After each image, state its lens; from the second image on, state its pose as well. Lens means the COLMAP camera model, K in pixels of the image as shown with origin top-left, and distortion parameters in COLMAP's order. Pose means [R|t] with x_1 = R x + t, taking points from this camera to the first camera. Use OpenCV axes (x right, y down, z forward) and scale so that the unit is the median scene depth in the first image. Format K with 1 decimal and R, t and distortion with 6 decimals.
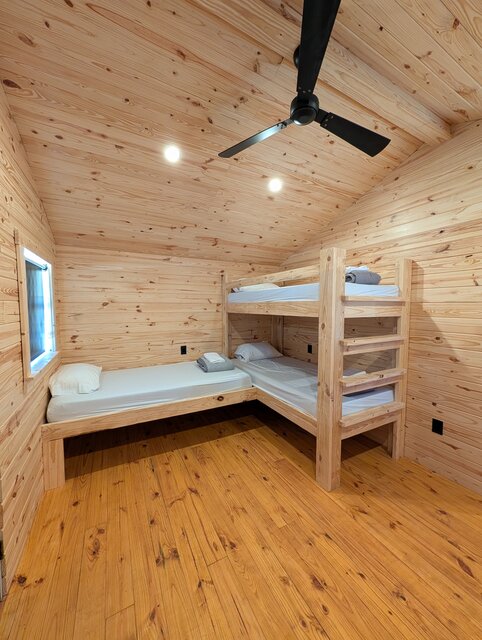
lens RADIAL K [[245.1, 0, 238.6], [0, 245.1, 320.5], [0, 0, 1]] dist [0.000689, -0.000150]
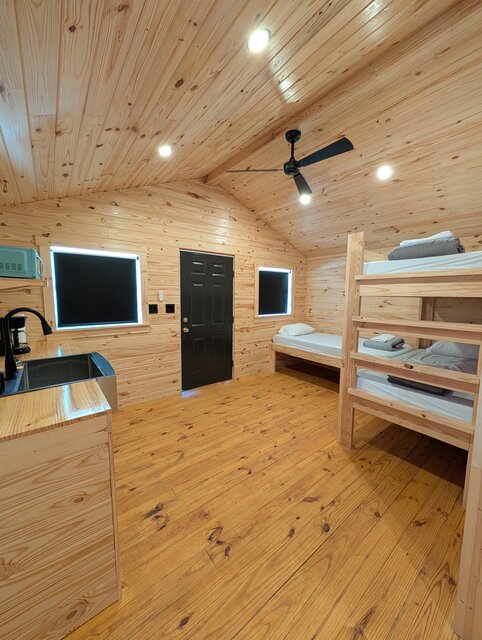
lens RADIAL K [[245.1, 0, 239.3], [0, 245.1, 320.1], [0, 0, 1]] dist [0.000689, -0.000150]
pose [[0.179902, 0.098825, -0.978708, 1.356528], [-0.072972, 0.993540, 0.086909, 0.040026], [0.980974, 0.055784, 0.185951, 0.272083]]
